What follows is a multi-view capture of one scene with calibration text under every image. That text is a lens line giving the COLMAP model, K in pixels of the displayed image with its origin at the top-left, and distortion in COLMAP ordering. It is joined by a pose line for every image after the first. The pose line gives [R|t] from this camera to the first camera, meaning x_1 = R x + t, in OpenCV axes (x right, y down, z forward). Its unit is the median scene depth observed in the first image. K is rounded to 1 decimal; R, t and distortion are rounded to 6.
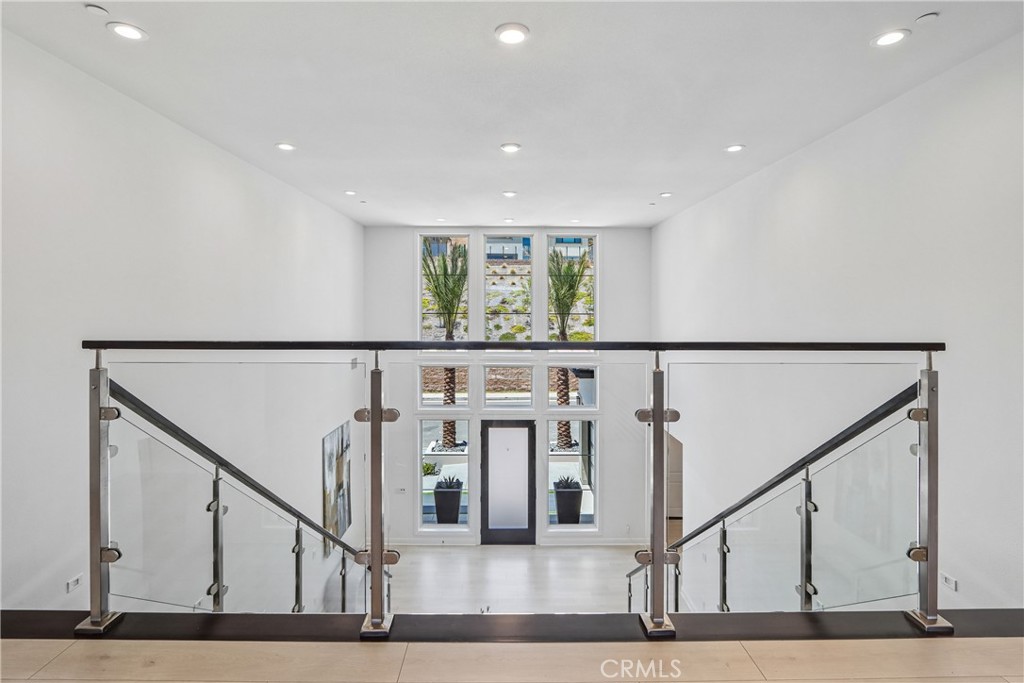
lens RADIAL K [[498.6, 0, 512.2], [0, 498.6, 296.4], [0, 0, 1]] dist [-0.027282, -0.000212]
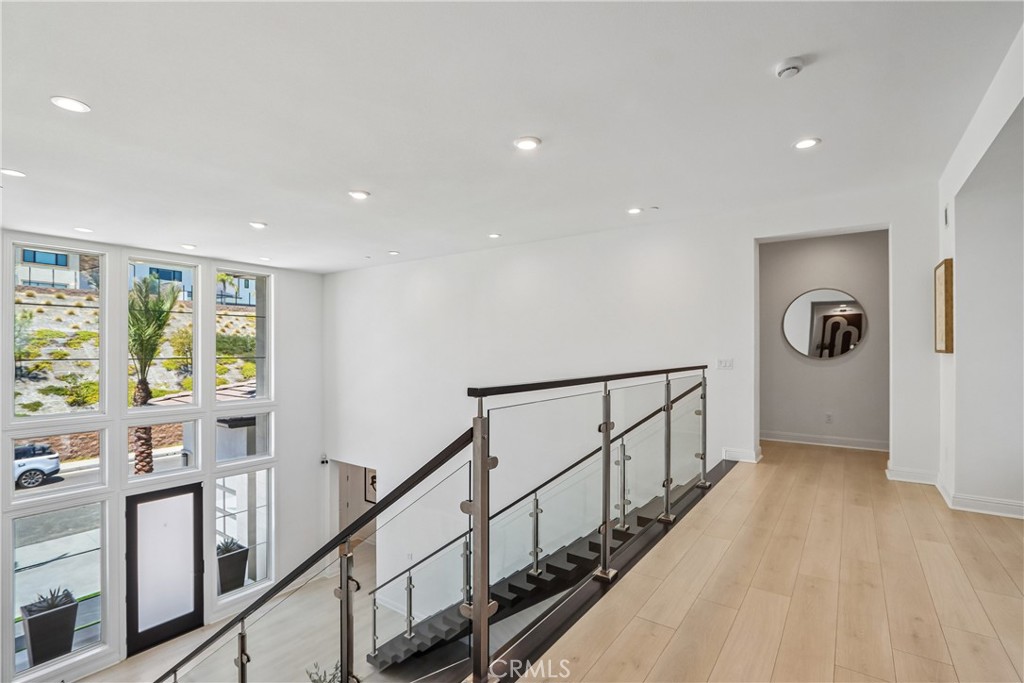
lens RADIAL K [[483.7, 0, 512.0], [0, 483.7, 341.5], [0, 0, 1]] dist [-0.002745, -0.000596]
pose [[0.592434, 0.009556, 0.805562, -0.313091], [-0.014220, 0.999898, -0.001404, -0.000436], [-0.805493, -0.010624, 0.592510, 0.073951]]
